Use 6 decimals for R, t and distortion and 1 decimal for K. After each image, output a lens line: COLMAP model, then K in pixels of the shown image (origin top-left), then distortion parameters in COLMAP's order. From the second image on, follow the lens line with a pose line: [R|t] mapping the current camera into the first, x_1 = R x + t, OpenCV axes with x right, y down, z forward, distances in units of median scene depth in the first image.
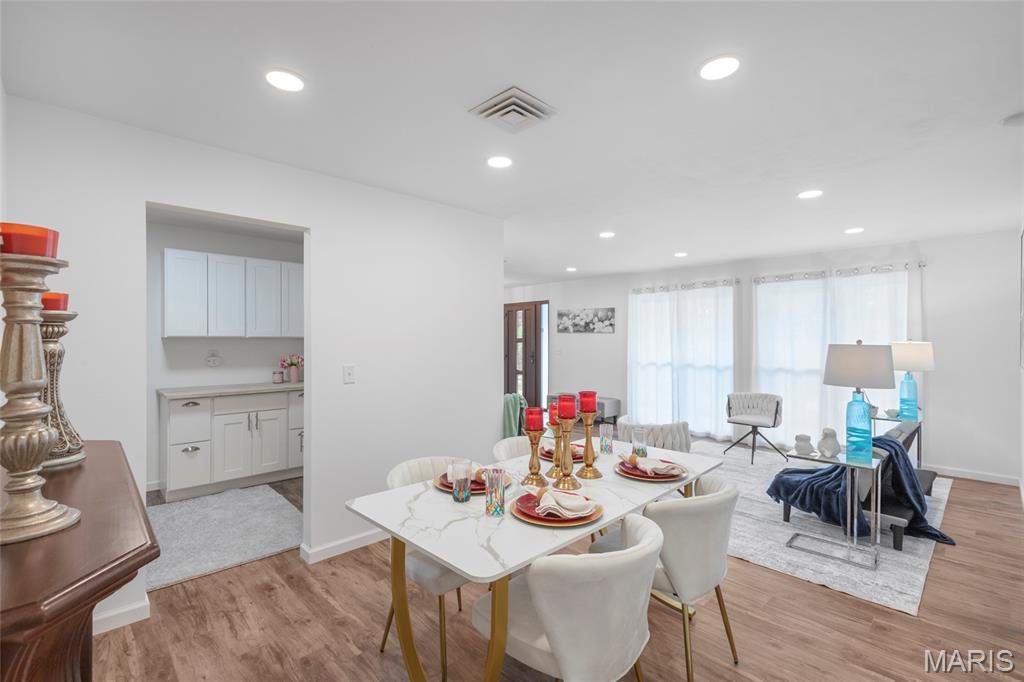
lens RADIAL K [[455.7, 0, 509.4], [0, 455.7, 340.5], [0, 0, 1]] dist [-0.002888, -0.000803]
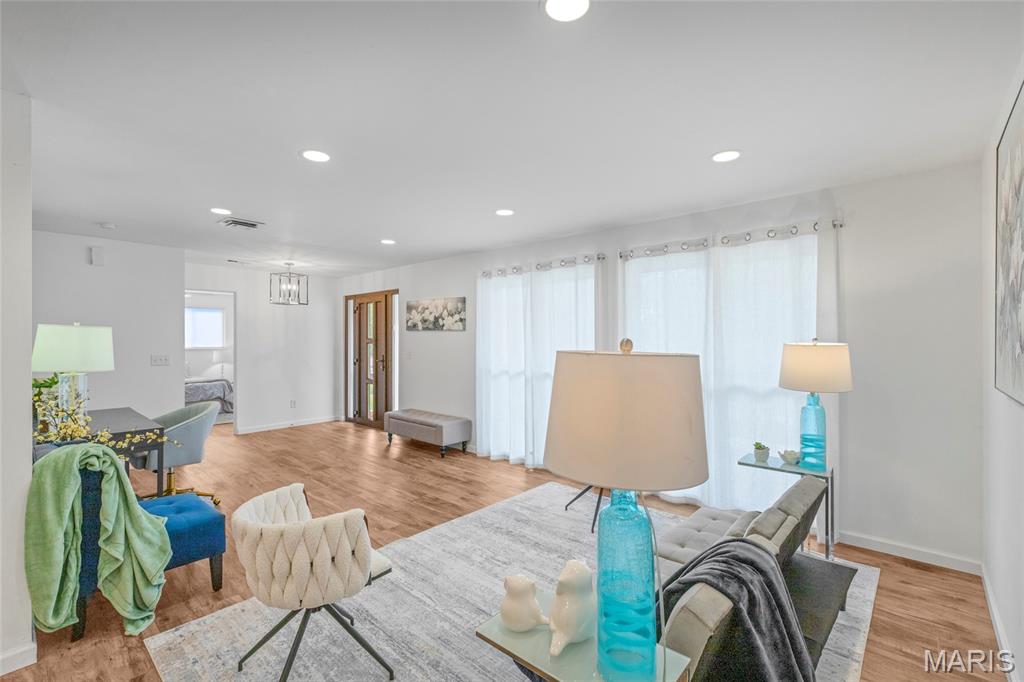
lens RADIAL K [[455.7, 0, 509.7], [0, 455.7, 339.5], [0, 0, 1]] dist [-0.002888, -0.000803]
pose [[0.997128, -0.001089, 0.075723, 0.245576], [0.001318, 0.999995, -0.002976, -0.000033], [-0.075720, 0.003068, 0.997124, 0.243410]]
